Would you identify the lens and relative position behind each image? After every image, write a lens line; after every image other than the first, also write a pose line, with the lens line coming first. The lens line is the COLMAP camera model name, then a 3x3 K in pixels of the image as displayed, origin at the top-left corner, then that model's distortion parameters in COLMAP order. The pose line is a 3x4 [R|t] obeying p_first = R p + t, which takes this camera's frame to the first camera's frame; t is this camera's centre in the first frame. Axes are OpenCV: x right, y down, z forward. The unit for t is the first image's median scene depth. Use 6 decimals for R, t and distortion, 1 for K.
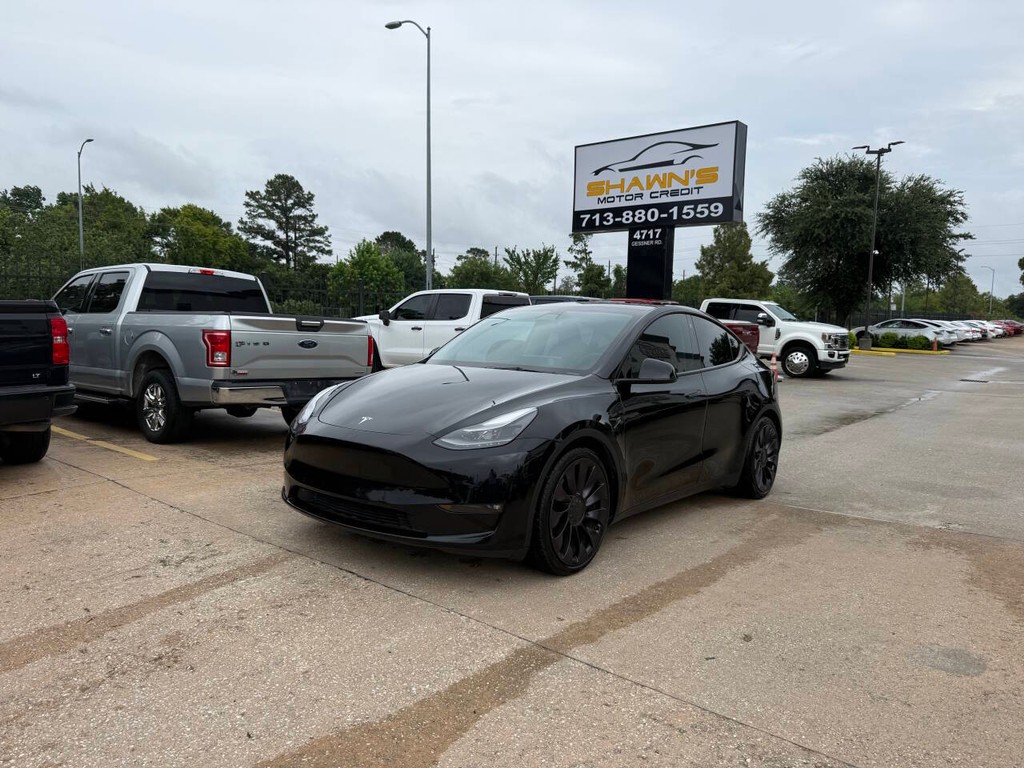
lens RADIAL K [[717.9, 0, 510.7], [0, 717.9, 388.0], [0, 0, 1]] dist [0.055182, -0.075696]
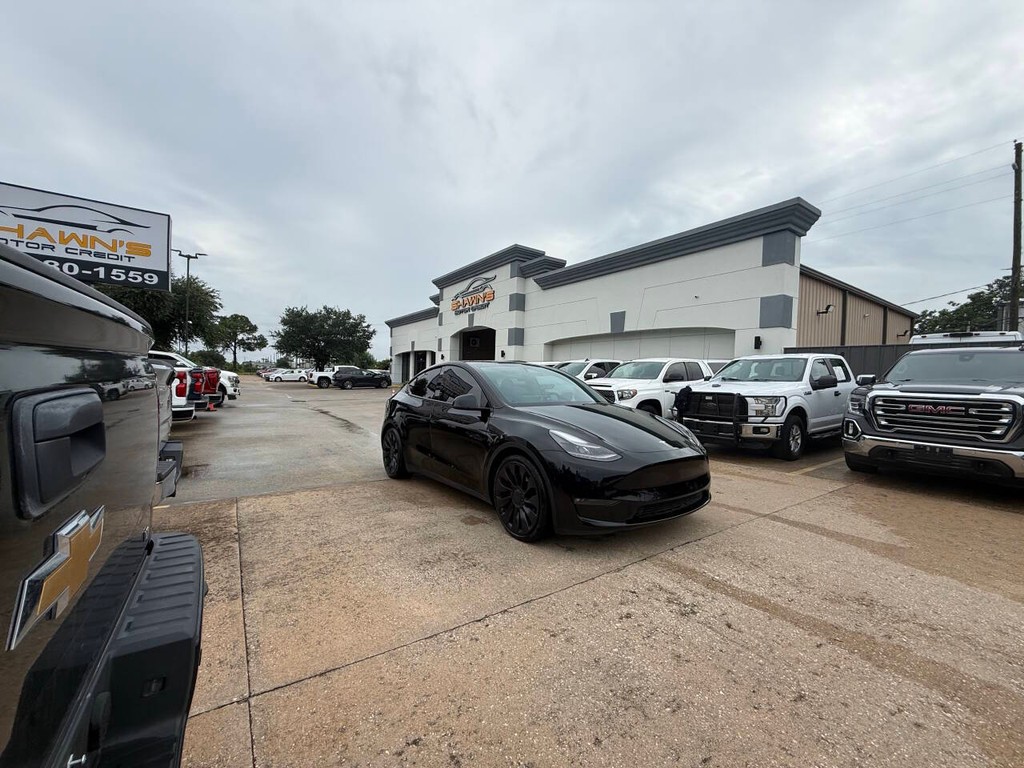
lens RADIAL K [[406.3, 0, 509.9], [0, 406.3, 385.2], [0, 0, 1]] dist [0.000834, 0.000606]
pose [[0.276784, -0.029354, 0.960484, -0.315971], [0.075076, 0.997139, 0.008839, -0.030513], [-0.957995, 0.069663, 0.278196, 0.306010]]
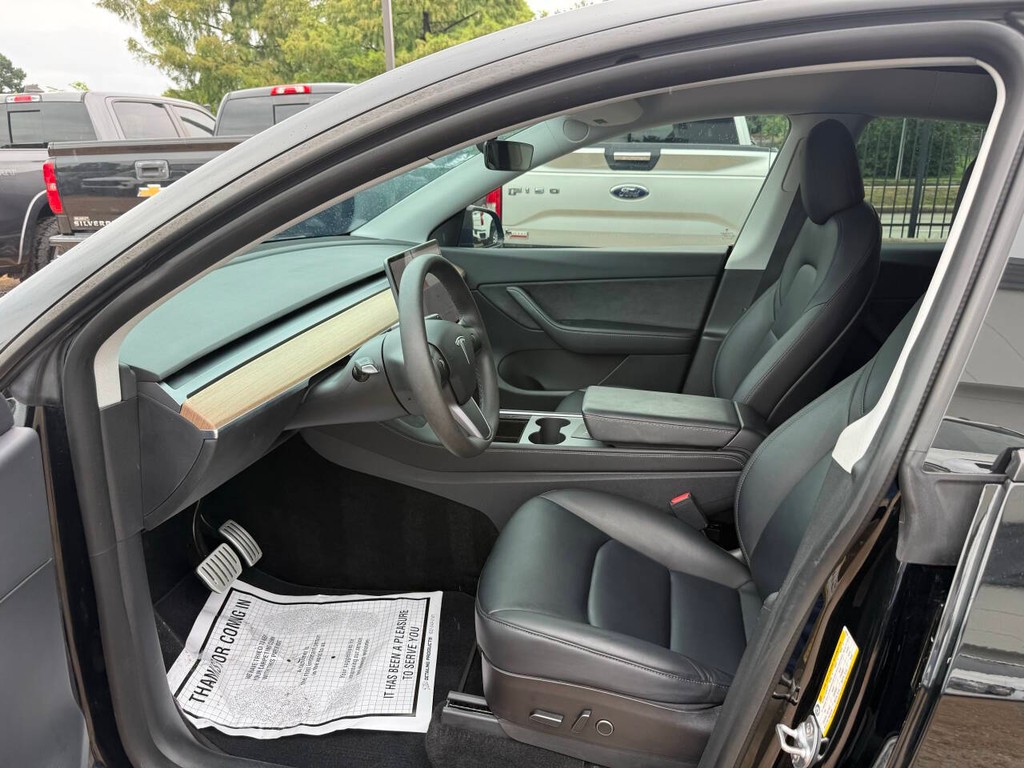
lens RADIAL K [[720.9, 0, 487.1], [0, 720.9, 384.6], [0, 0, 1]] dist [0.128703, -0.138126]
pose [[0.446617, 0.241101, -0.861628, 0.131465], [-0.065109, 0.969214, 0.237457, -0.022937], [0.892353, -0.049953, 0.448565, 0.331215]]
